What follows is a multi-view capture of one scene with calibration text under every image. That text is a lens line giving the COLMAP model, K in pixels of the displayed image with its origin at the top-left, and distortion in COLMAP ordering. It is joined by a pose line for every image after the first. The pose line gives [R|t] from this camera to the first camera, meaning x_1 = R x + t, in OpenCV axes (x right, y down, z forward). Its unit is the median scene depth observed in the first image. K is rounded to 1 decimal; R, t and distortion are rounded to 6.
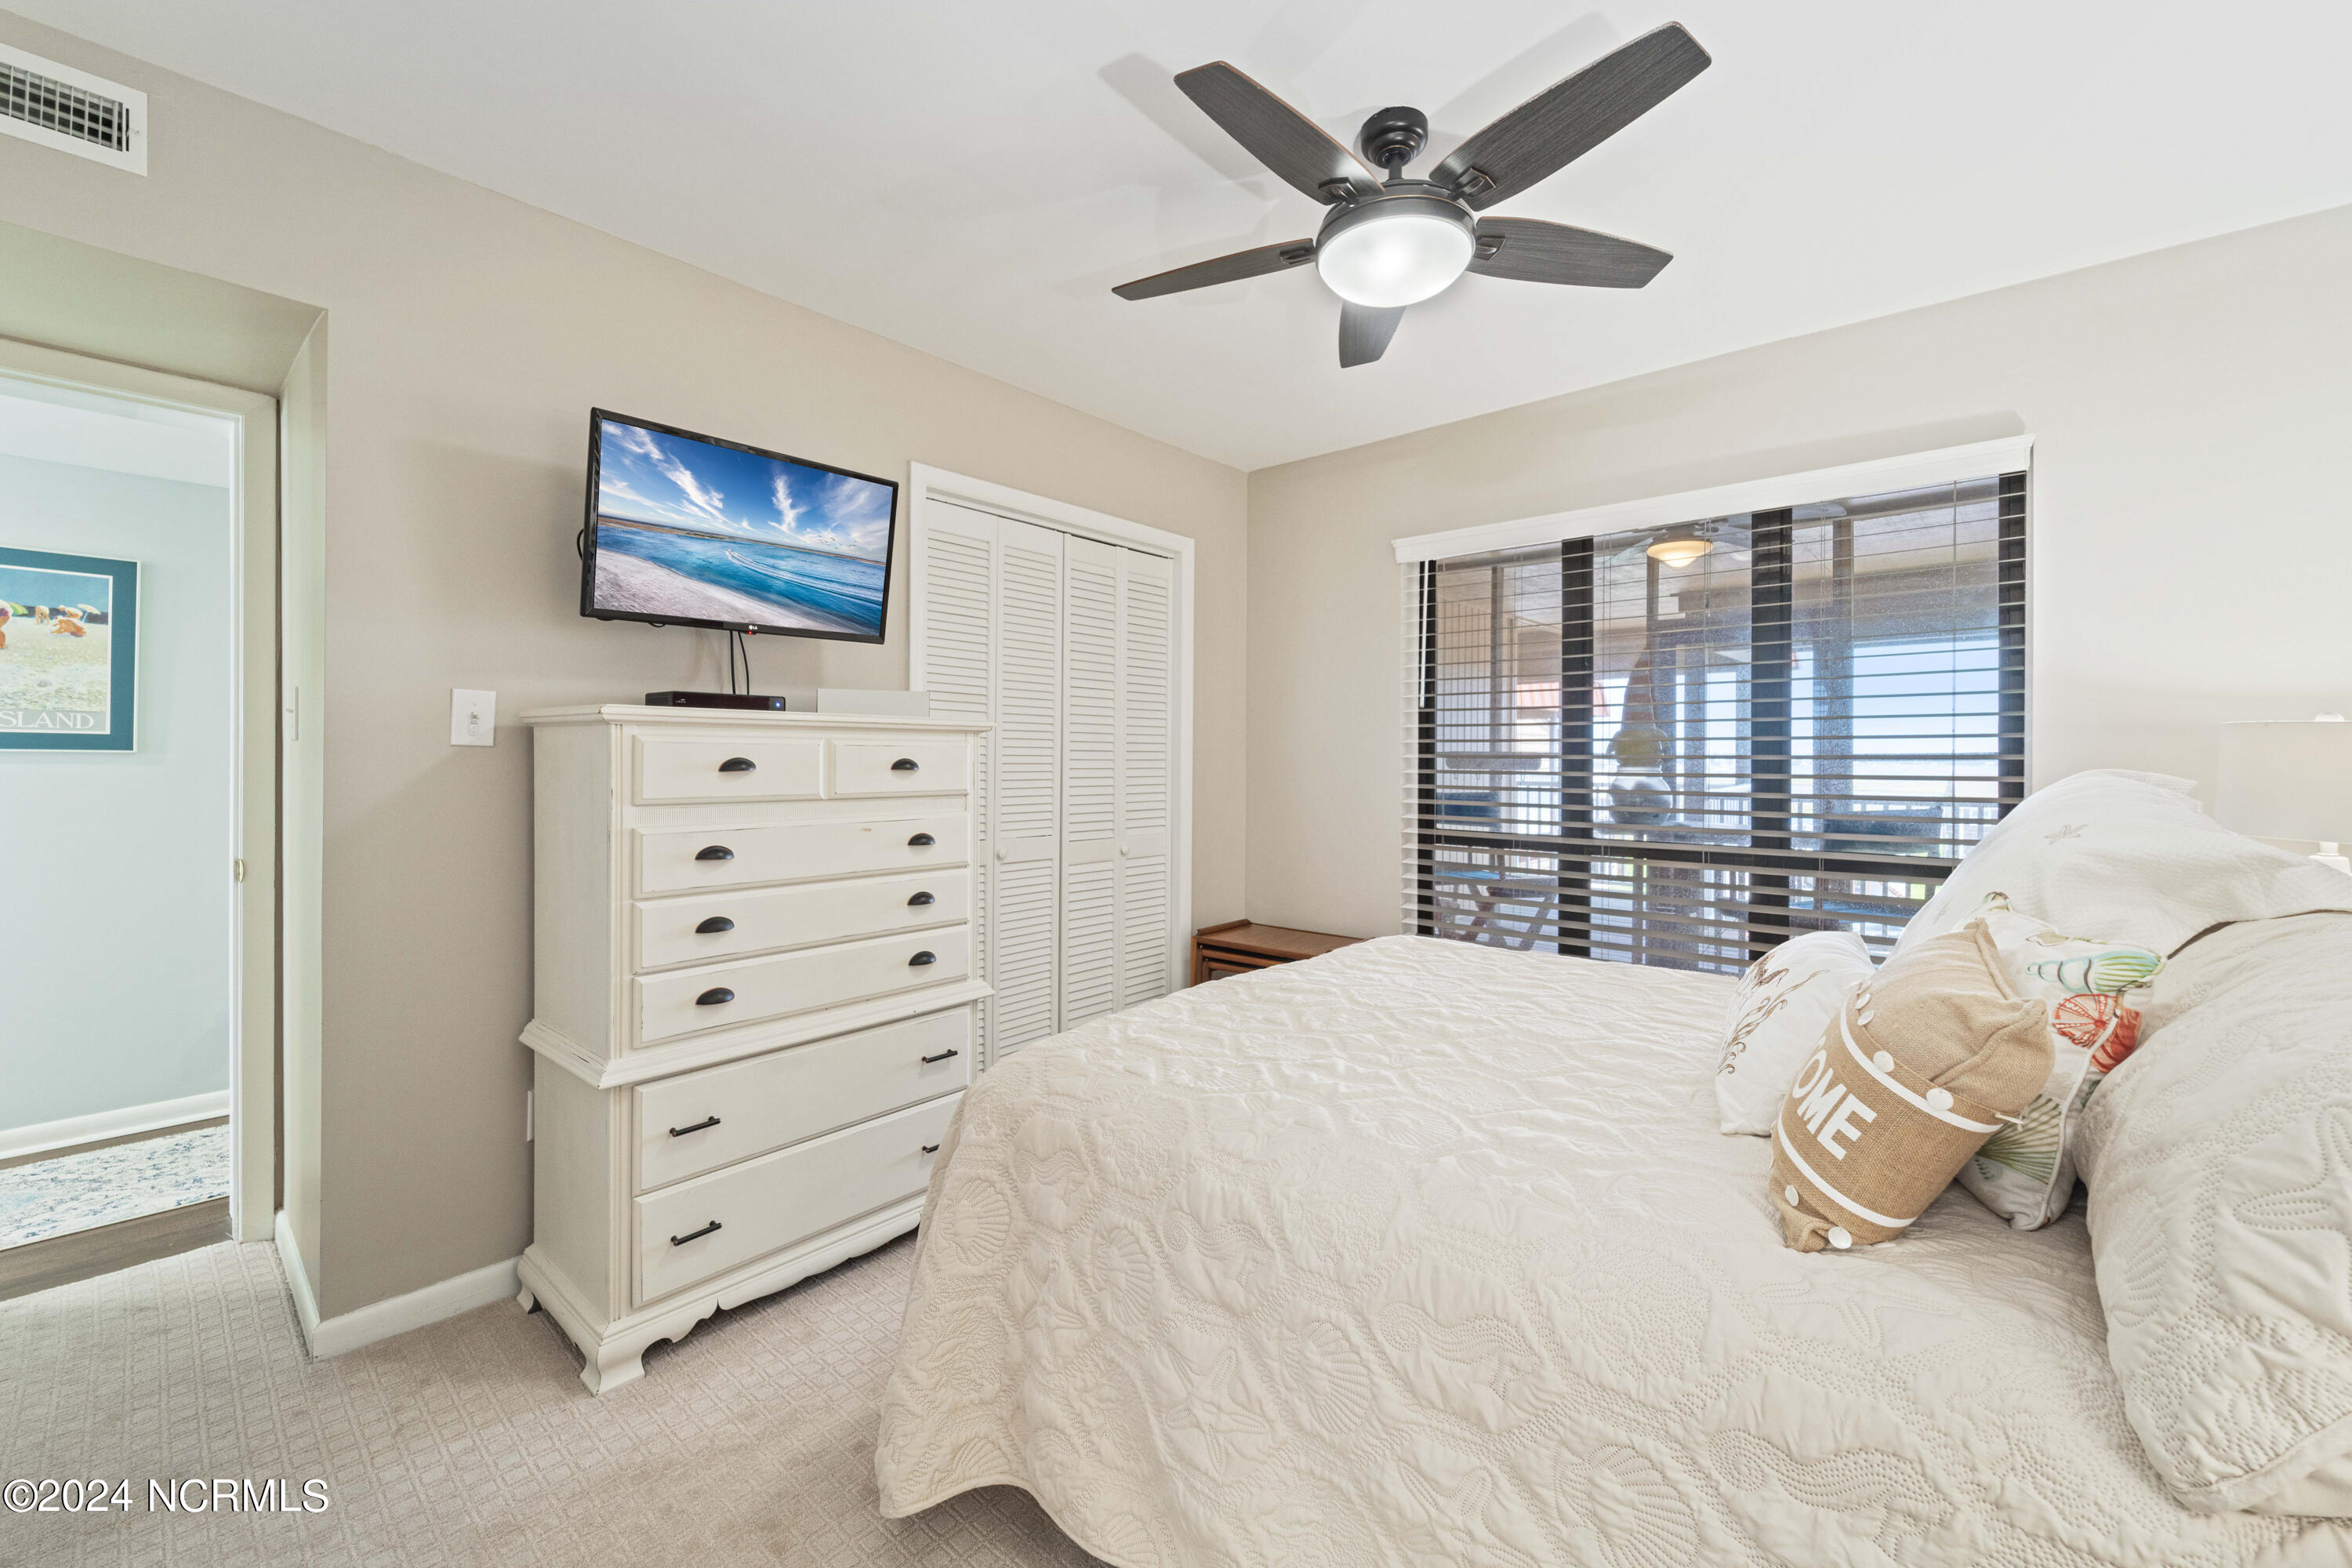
lens RADIAL K [[959.8, 0, 1176.9], [0, 959.8, 762.8], [0, 0, 1]] dist [0.000935, -0.000112]
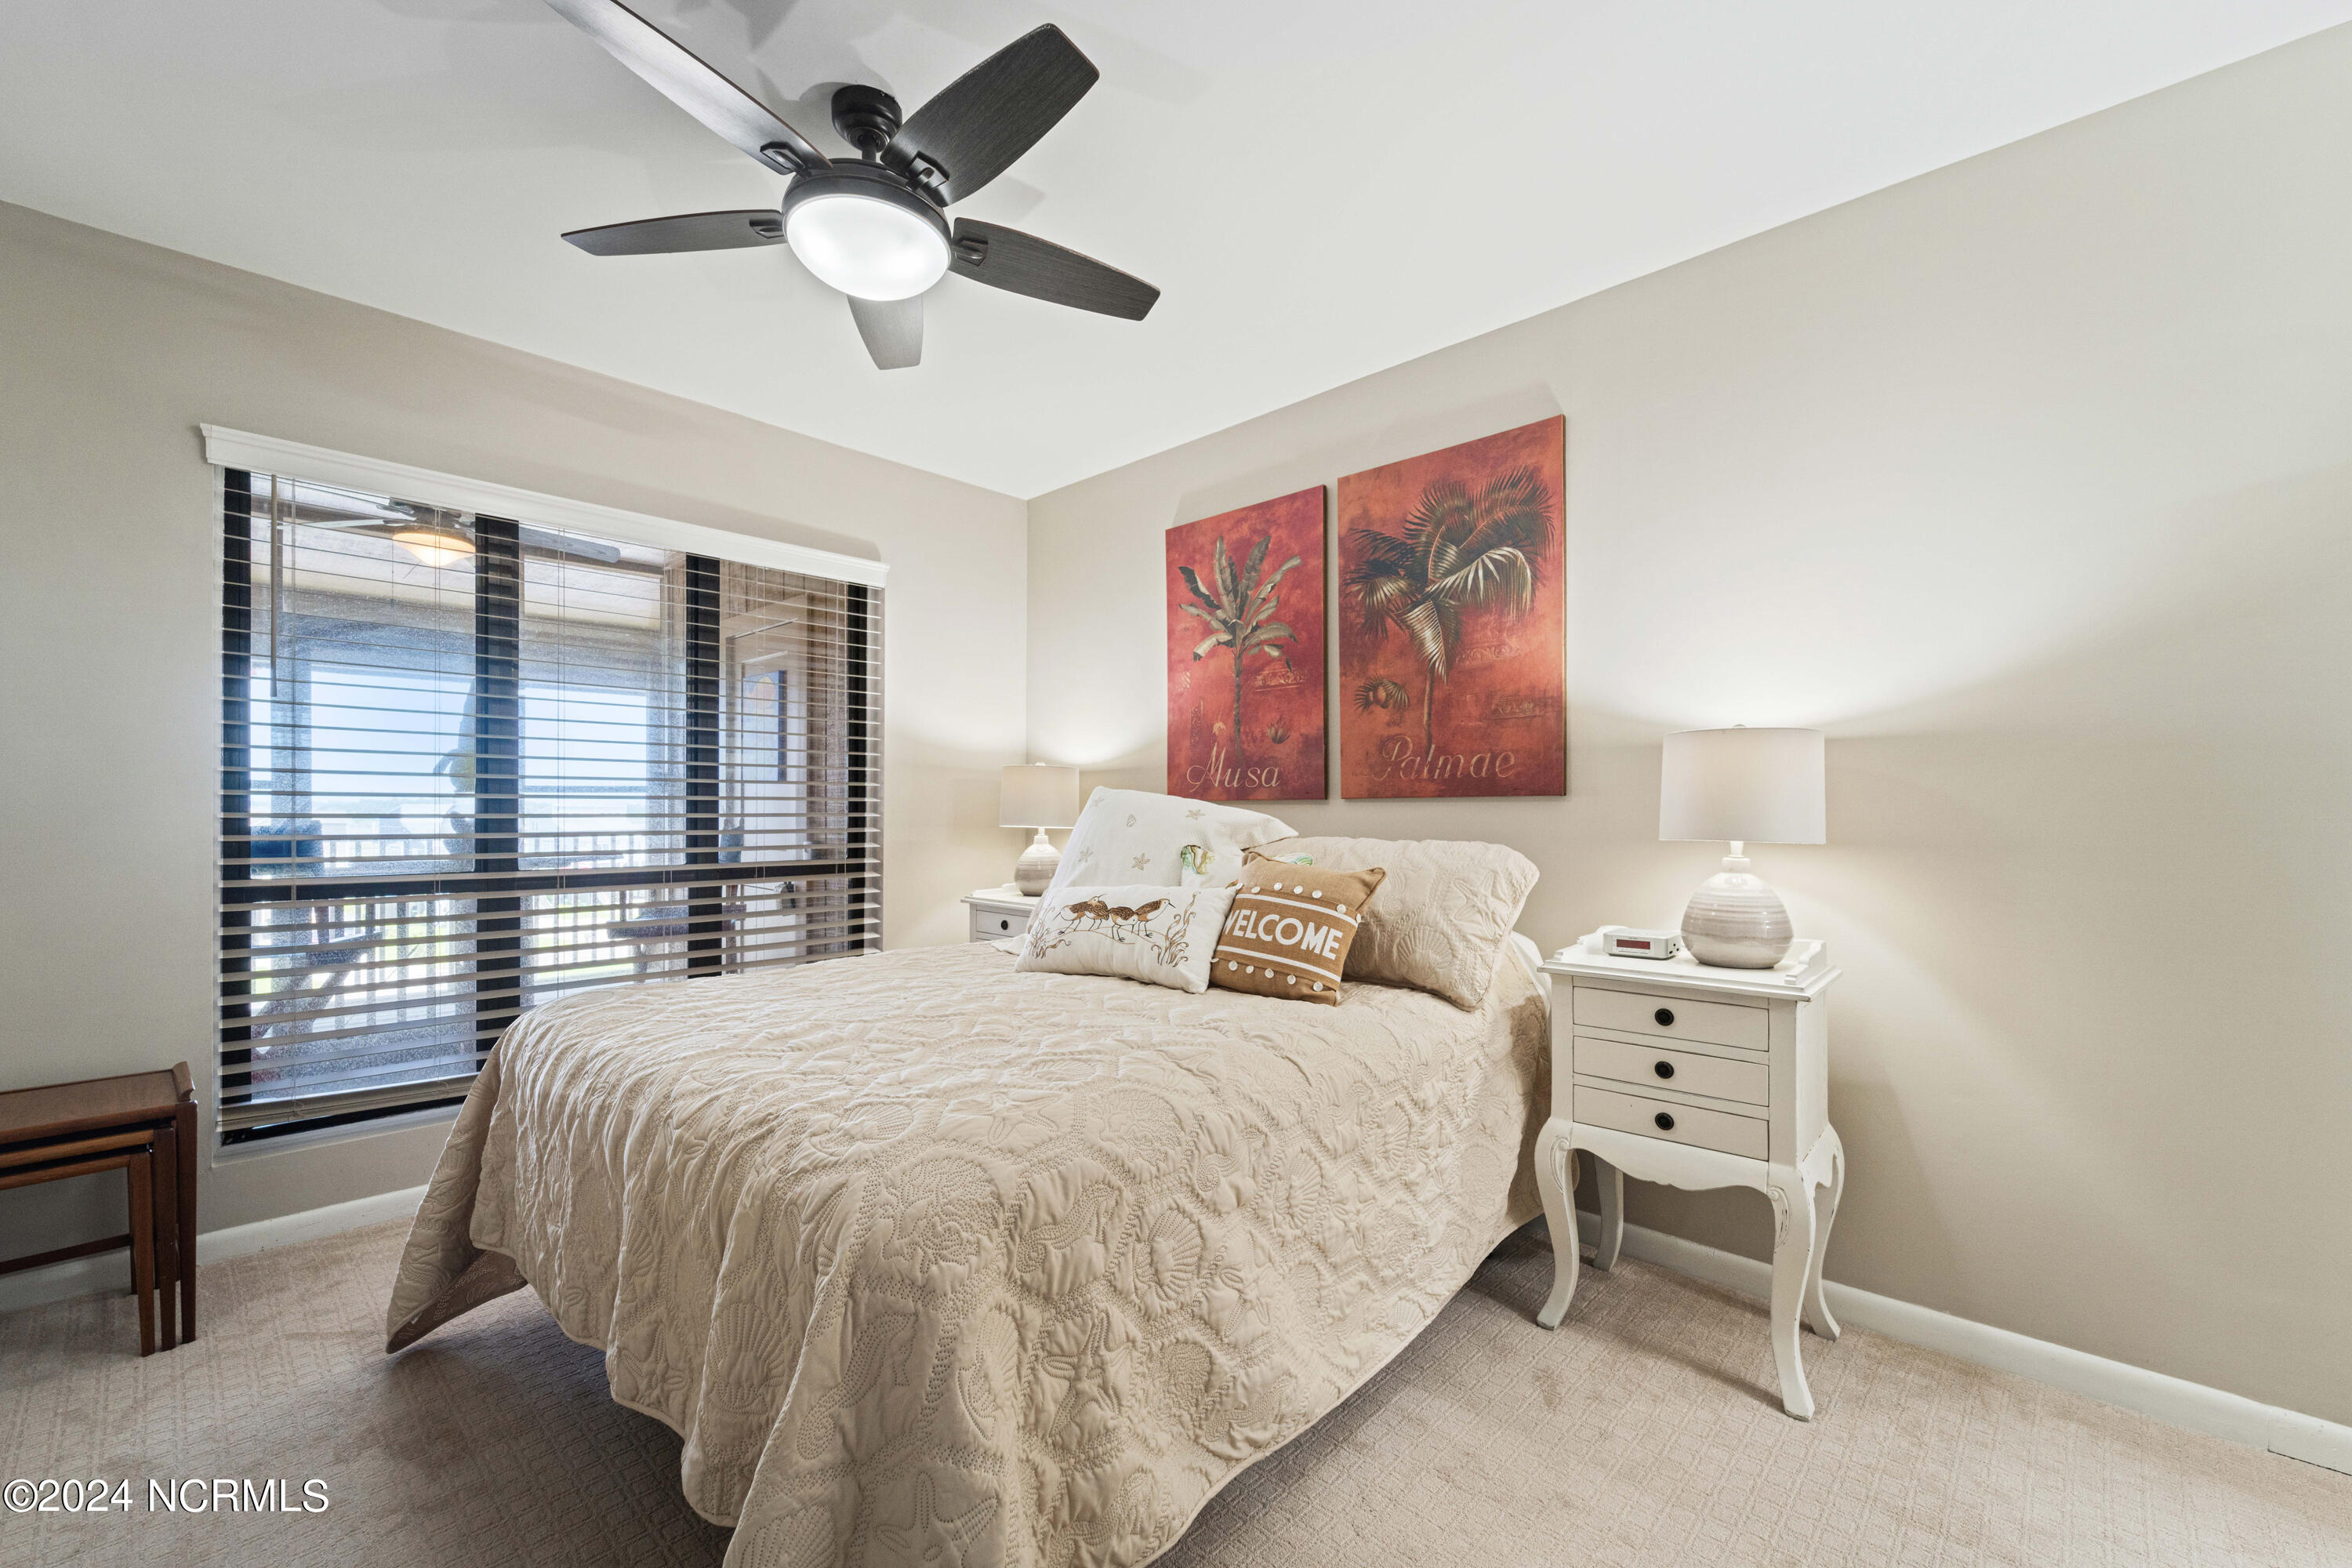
lens RADIAL K [[967.5, 0, 1175.7], [0, 967.5, 806.8], [0, 0, 1]] dist [-0.001907, -0.000417]
pose [[0.032719, -0.000975, 0.999464, -0.467026], [0.002088, 0.999997, 0.000907, 0.023974], [-0.999462, 0.002058, 0.032721, 0.412250]]
